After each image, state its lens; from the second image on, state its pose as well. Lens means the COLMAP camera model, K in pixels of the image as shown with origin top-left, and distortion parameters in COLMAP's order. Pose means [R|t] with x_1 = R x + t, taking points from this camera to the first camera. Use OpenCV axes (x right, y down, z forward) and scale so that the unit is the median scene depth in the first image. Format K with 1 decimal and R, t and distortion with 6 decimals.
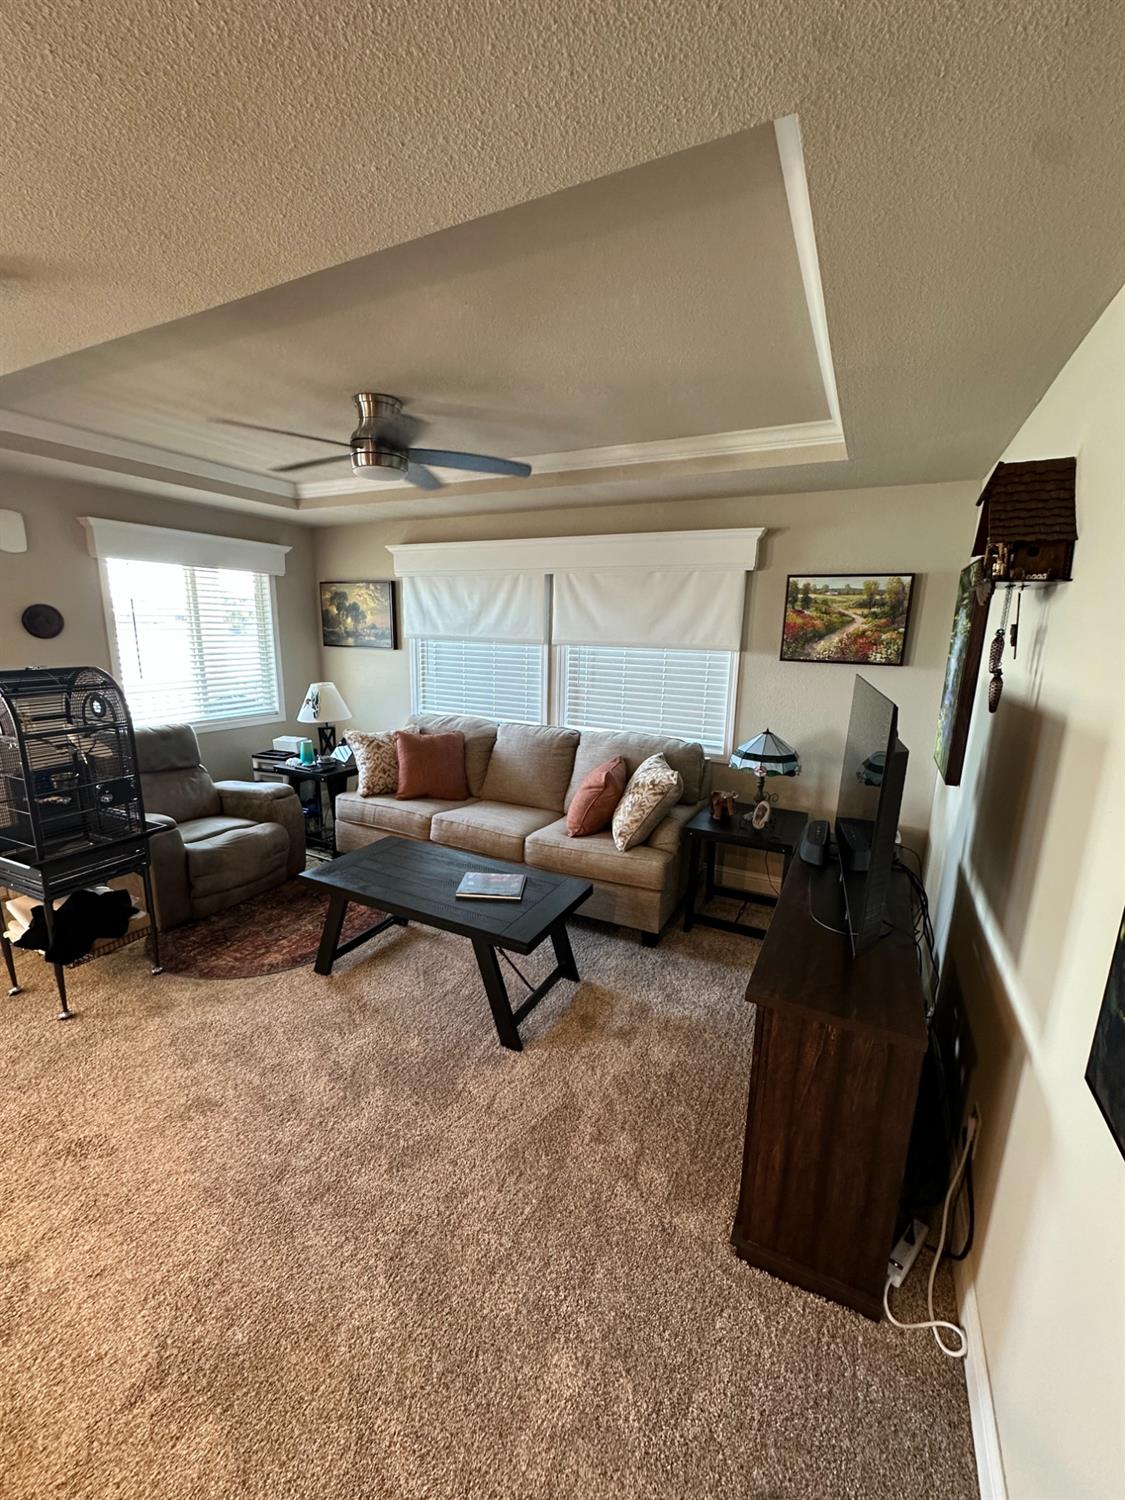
lens RADIAL K [[602.4, 0, 565.1], [0, 602.4, 750.9], [0, 0, 1]] dist [-0.005227, 0.000966]
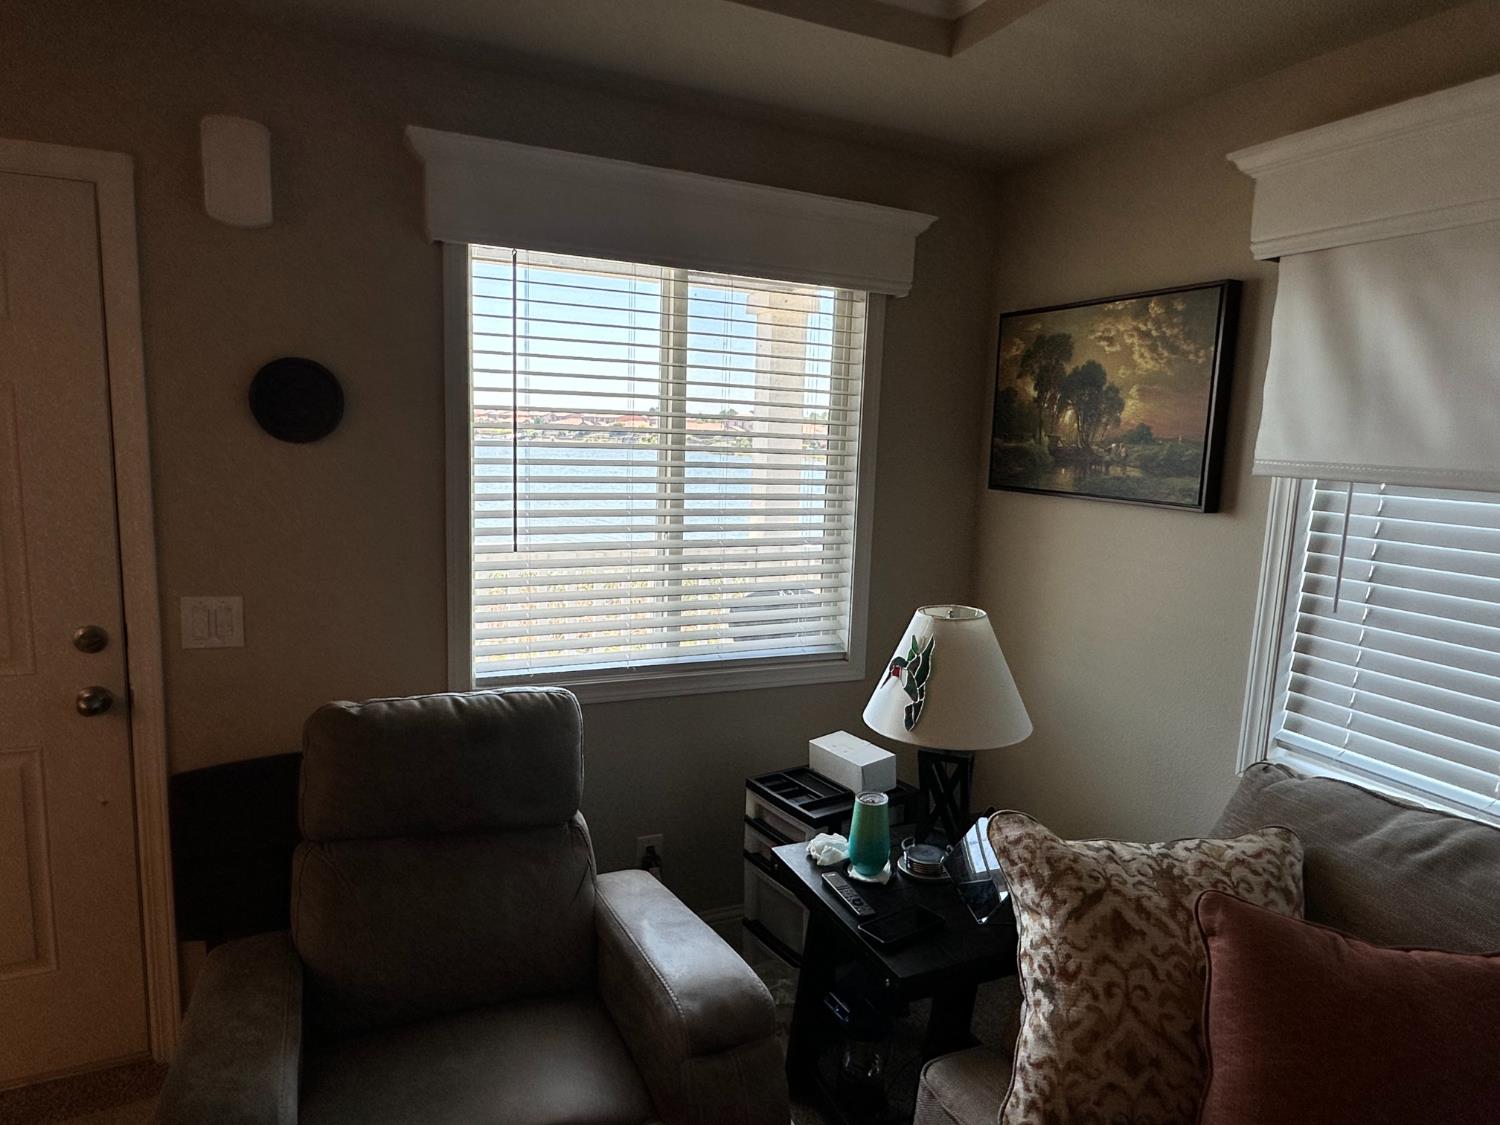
lens RADIAL K [[905.4, 0, 752.4], [0, 905.4, 562.5], [0, 0, 1]] dist [-0.007769, 0.000784]
pose [[0.783533, 0.095593, -0.613953, -0.259727], [-0.149056, 0.988160, -0.036369, -0.133650], [0.603207, 0.120010, 0.788504, 0.732994]]
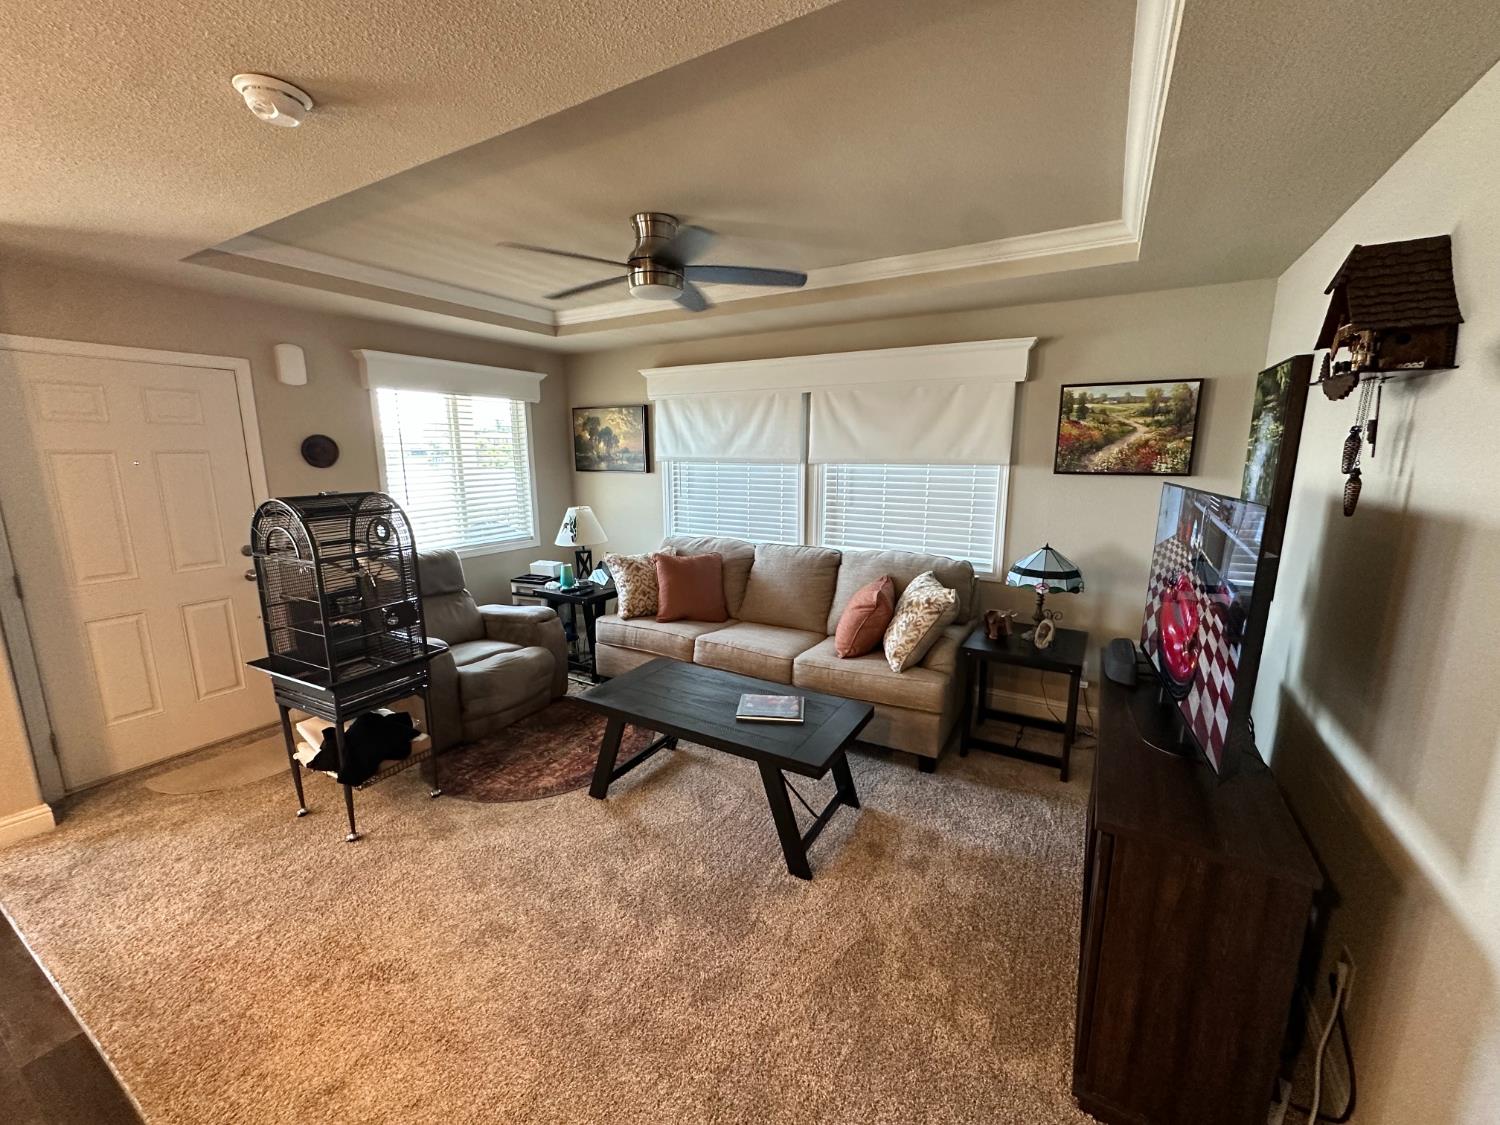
lens RADIAL K [[602.4, 0, 754.6], [0, 602.4, 563.2], [0, 0, 1]] dist [-0.005227, 0.000966]
pose [[0.998338, -0.013202, -0.056091, -0.070963], [0.012033, 0.999705, -0.021119, 0.007699], [0.056353, 0.020409, 0.998202, 0.016298]]
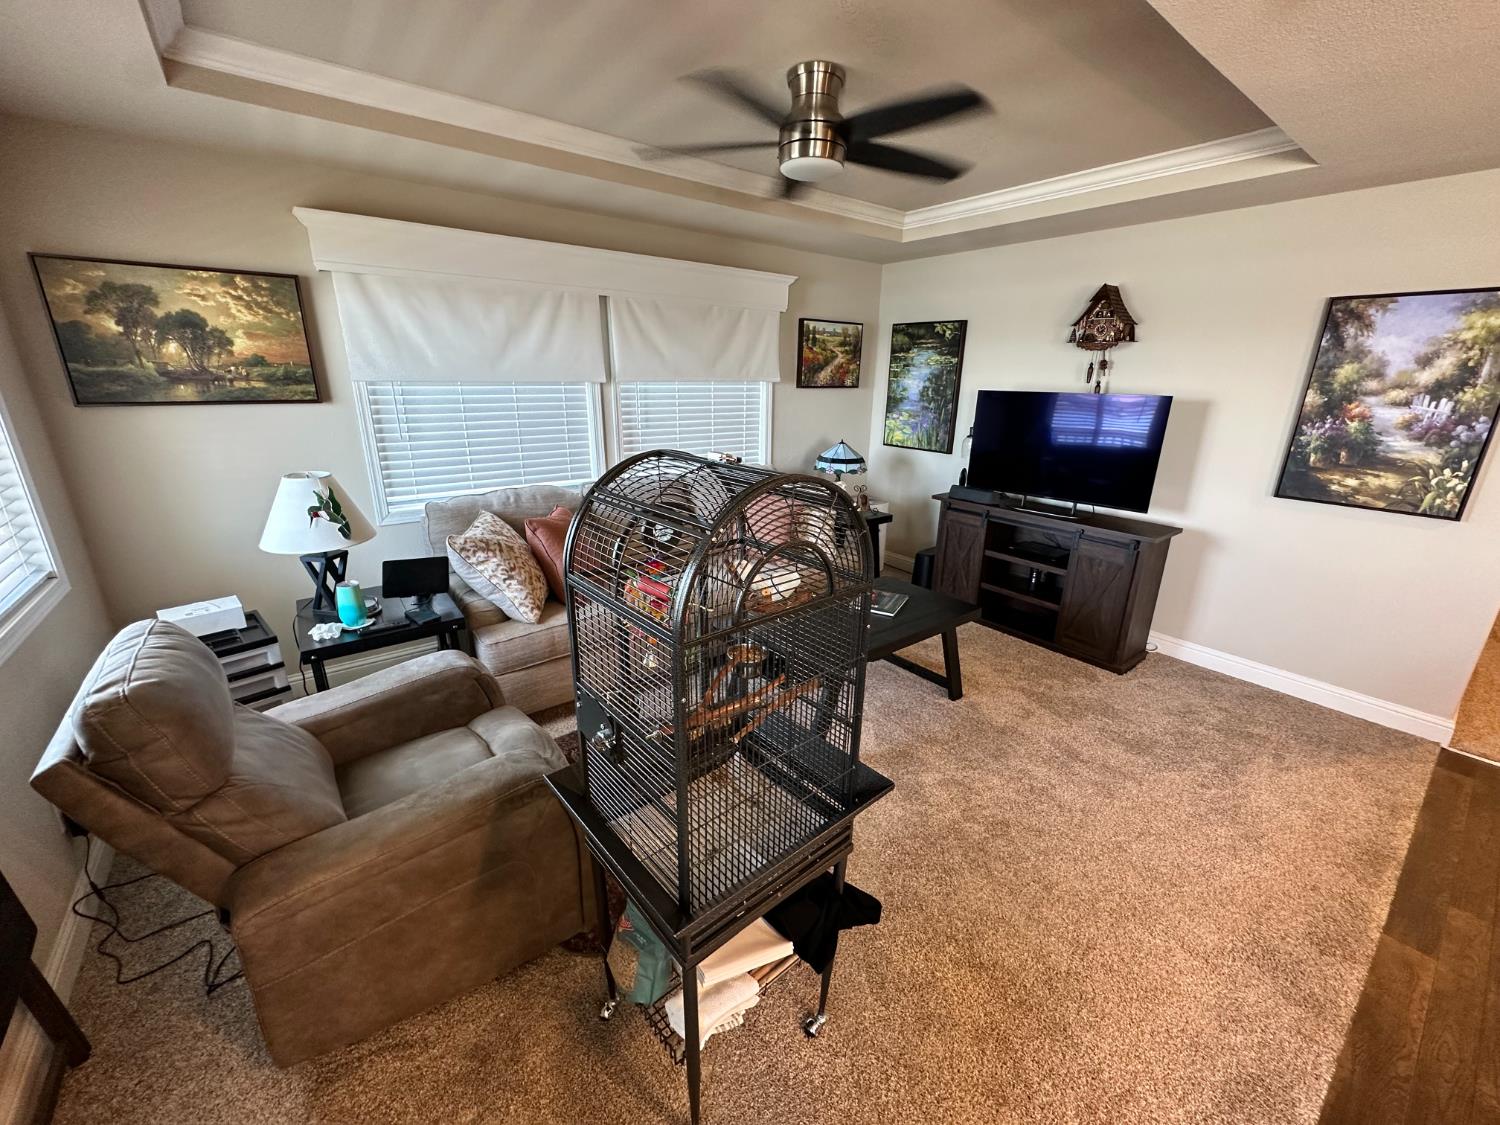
lens RADIAL K [[602.4, 0, 751.4], [0, 602.4, 561.9], [0, 0, 1]] dist [-0.005227, 0.000966]
pose [[0.427447, -0.288156, 0.856887, -0.902250], [0.182550, 0.955828, 0.230366, -0.114263], [-0.885418, 0.057955, 0.461169, 0.543745]]
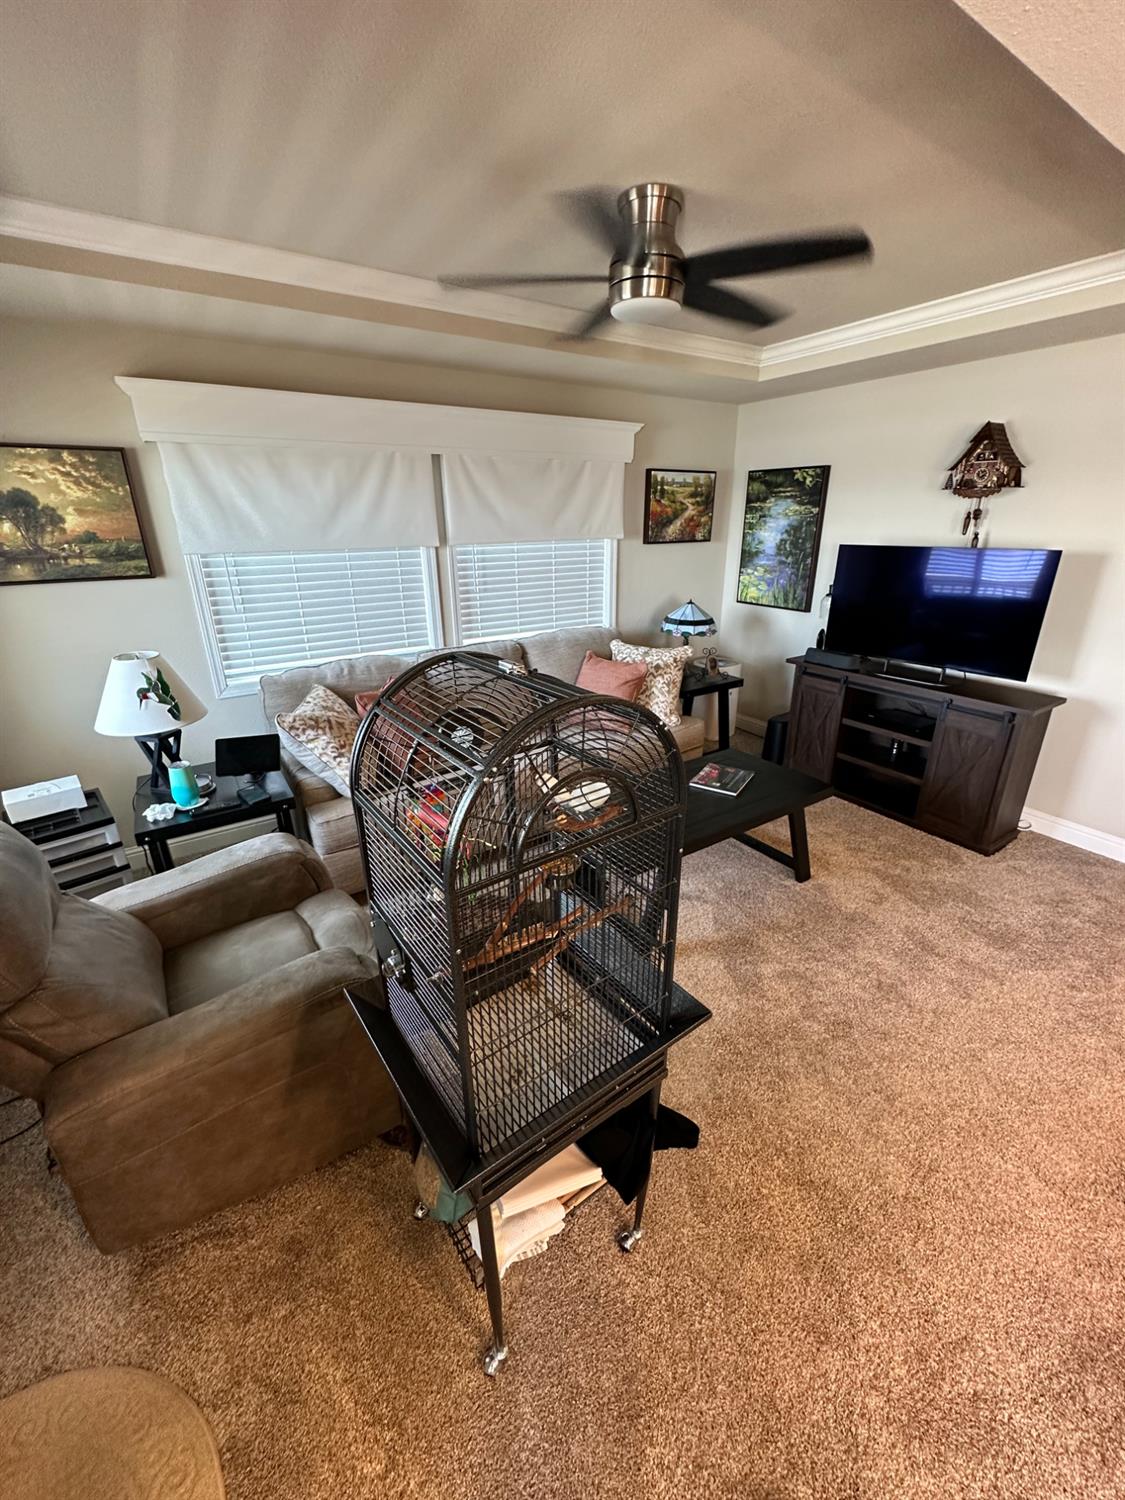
lens RADIAL K [[602.4, 0, 561.9], [0, 602.4, 749.5], [0, 0, 1]] dist [-0.005227, 0.000966]
pose [[0.493182, -0.340392, 0.800565, -0.850015], [0.200451, 0.939970, 0.276180, -0.134426], [-0.846517, 0.024267, 0.531808, 0.531024]]
